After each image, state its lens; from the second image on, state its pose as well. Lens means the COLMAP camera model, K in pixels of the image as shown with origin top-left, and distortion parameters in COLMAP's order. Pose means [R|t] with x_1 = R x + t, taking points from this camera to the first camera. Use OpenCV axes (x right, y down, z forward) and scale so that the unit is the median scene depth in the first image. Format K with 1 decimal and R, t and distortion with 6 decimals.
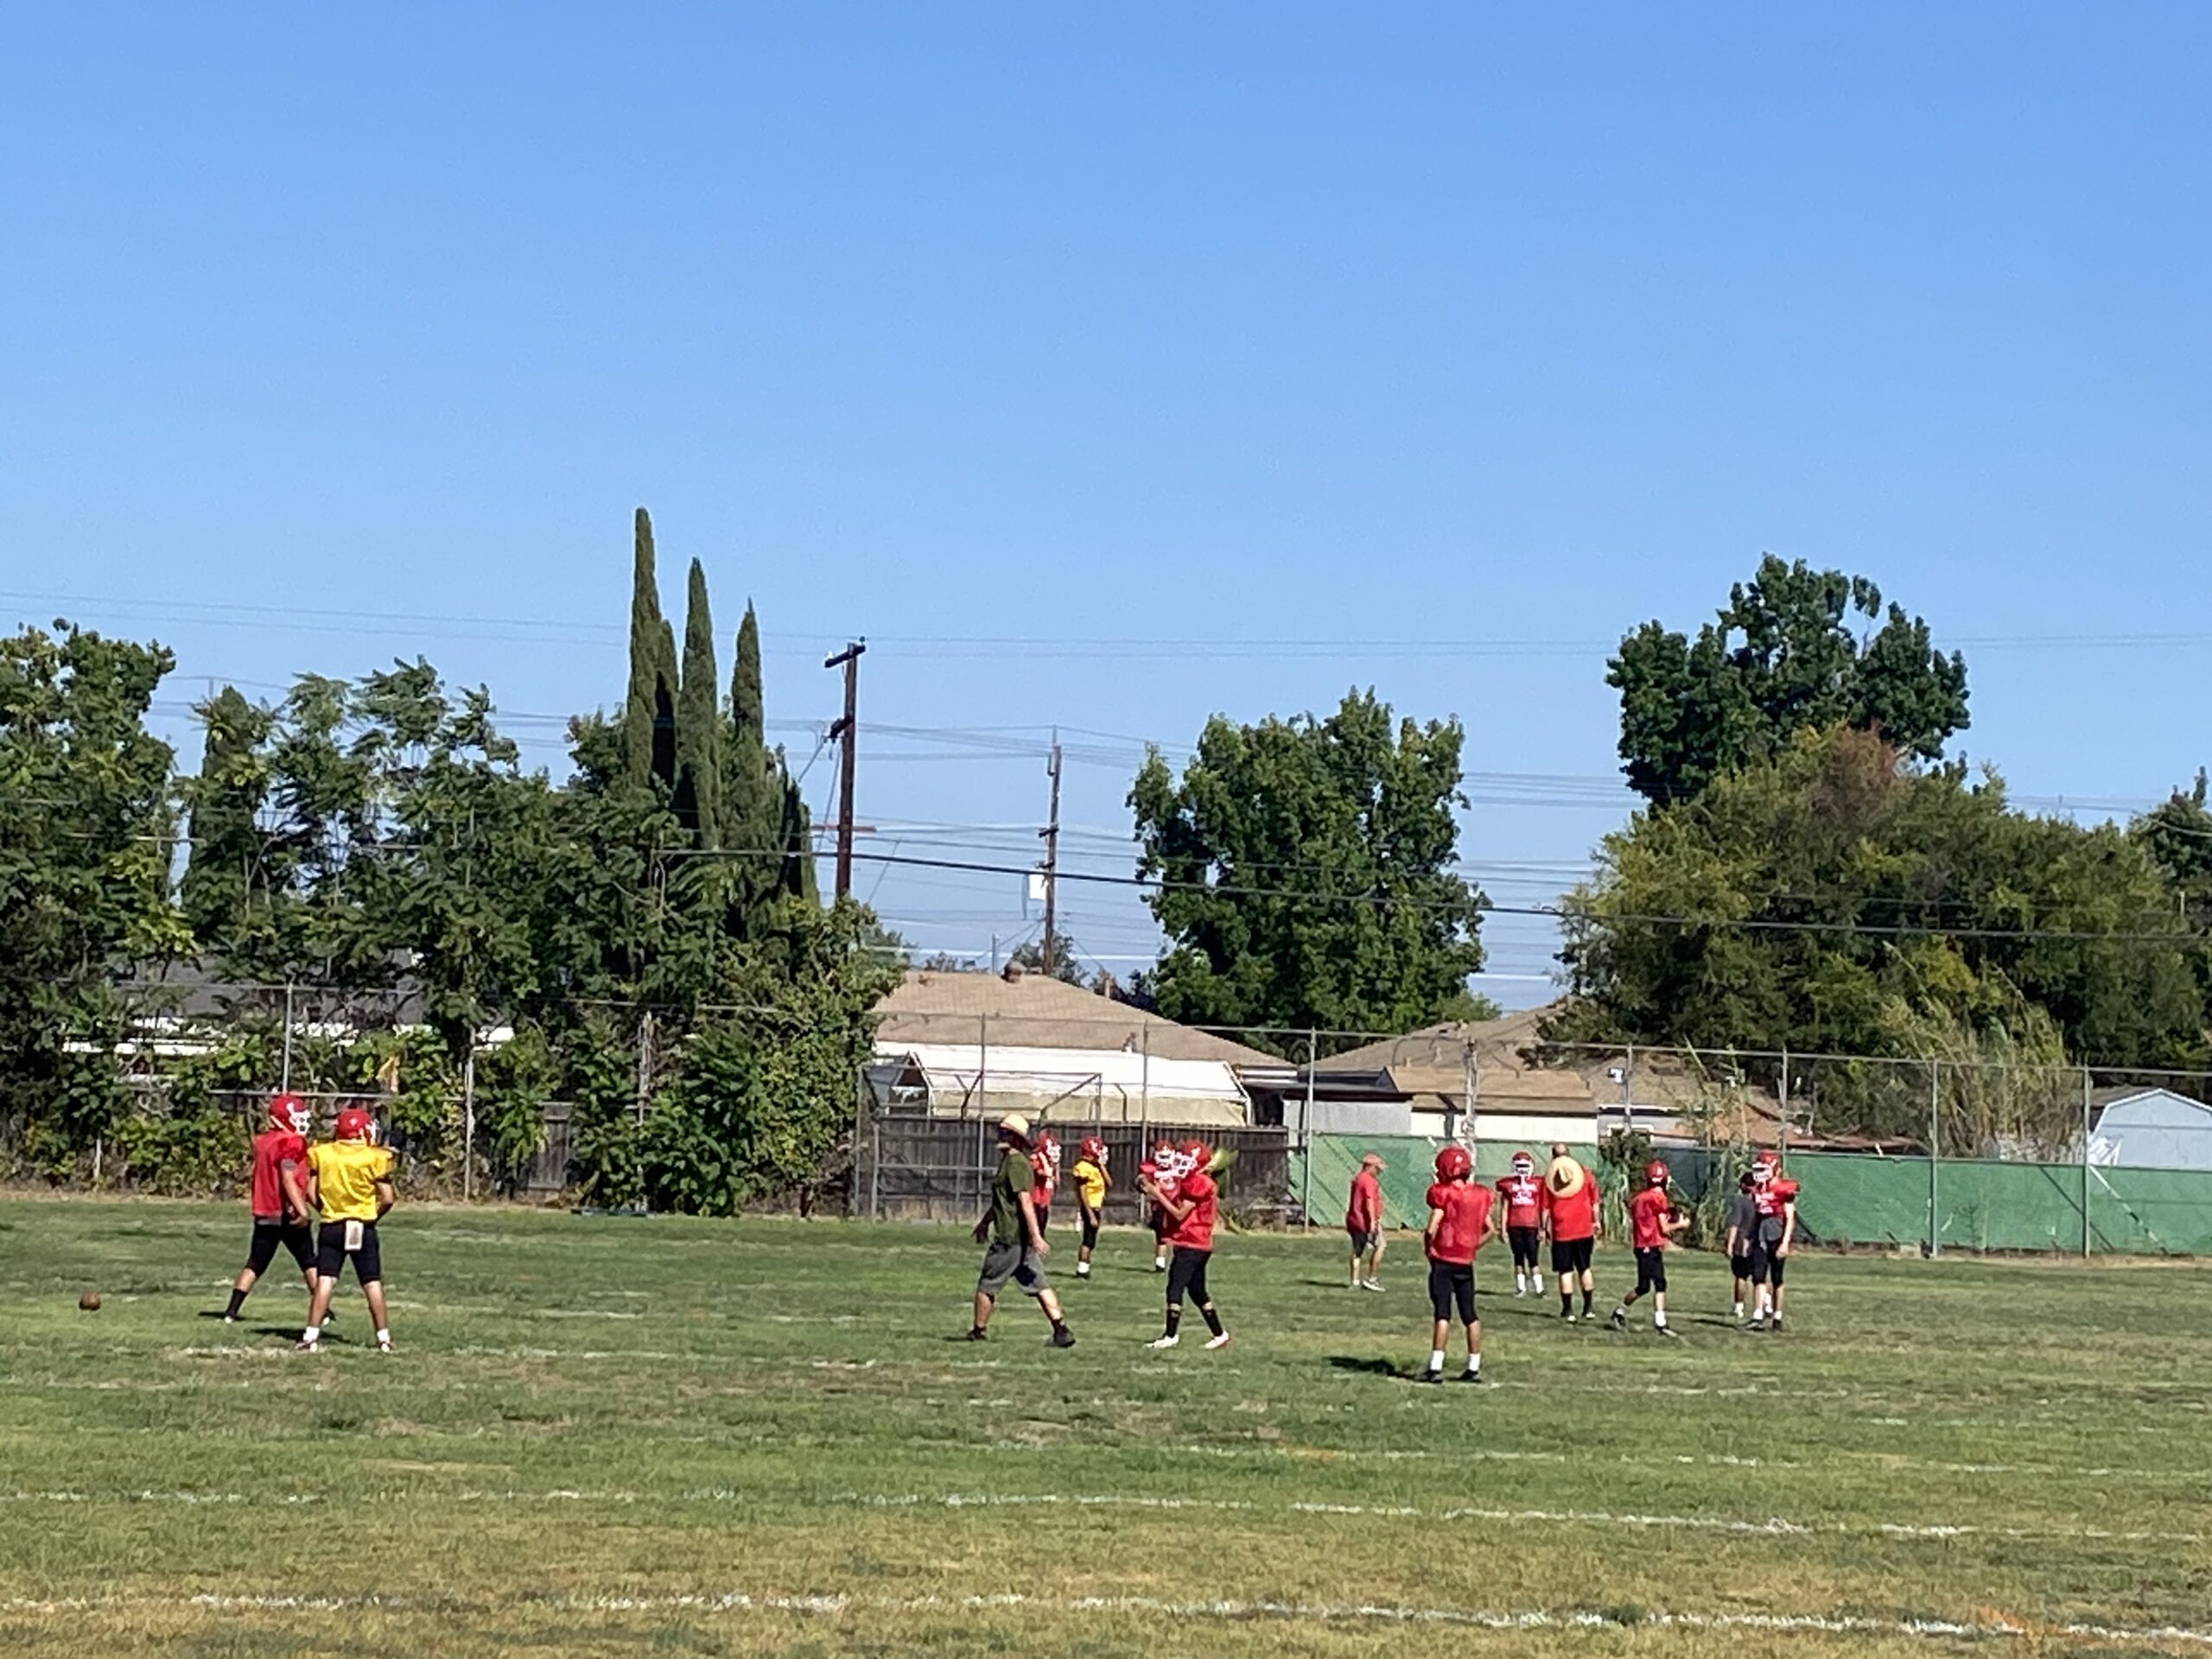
lens RADIAL K [[5378.9, 0, 1177.9], [0, 5378.9, 744.3], [0, 0, 1]] dist [0.286246, 0.000000]
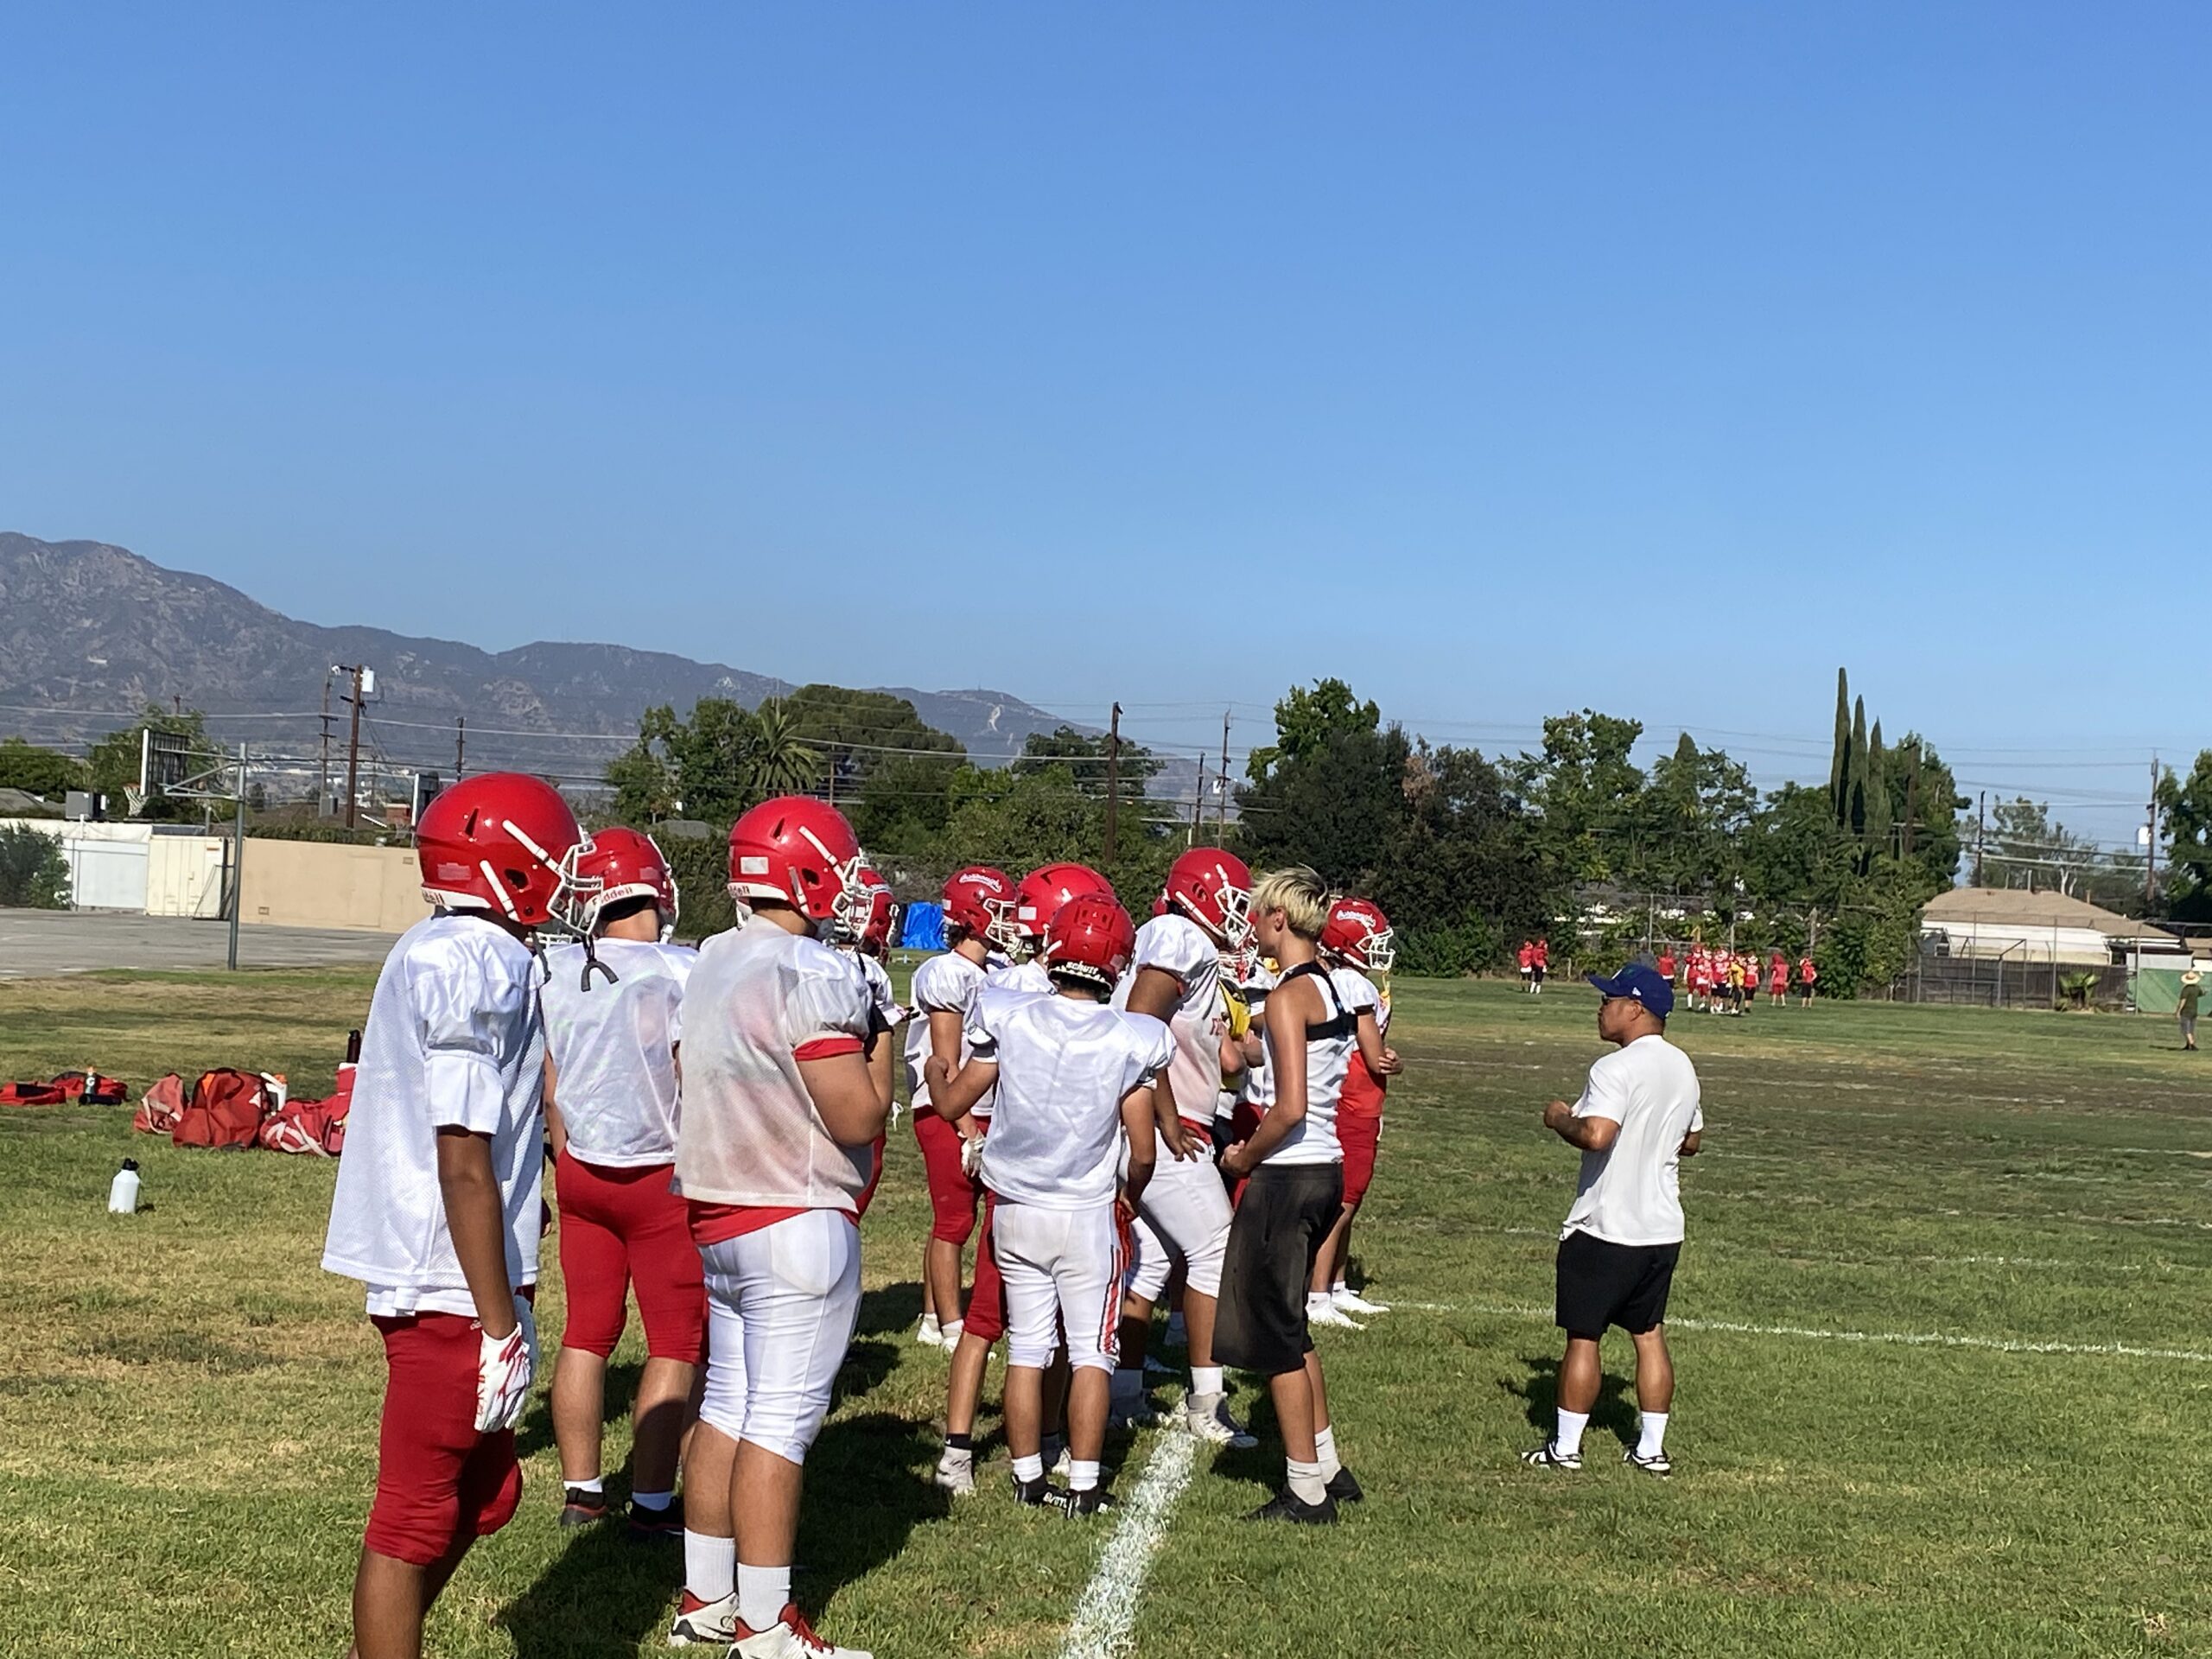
lens RADIAL K [[3453.4, 0, 1119.8], [0, 3453.4, 836.4], [0, 0, 1]] dist [0.154505, 0.000000]
pose [[0.937342, 0.002719, -0.348401, 0.115877], [0.008298, 0.999512, 0.030126, -0.022182], [0.348313, -0.031129, 0.936861, -0.386535]]
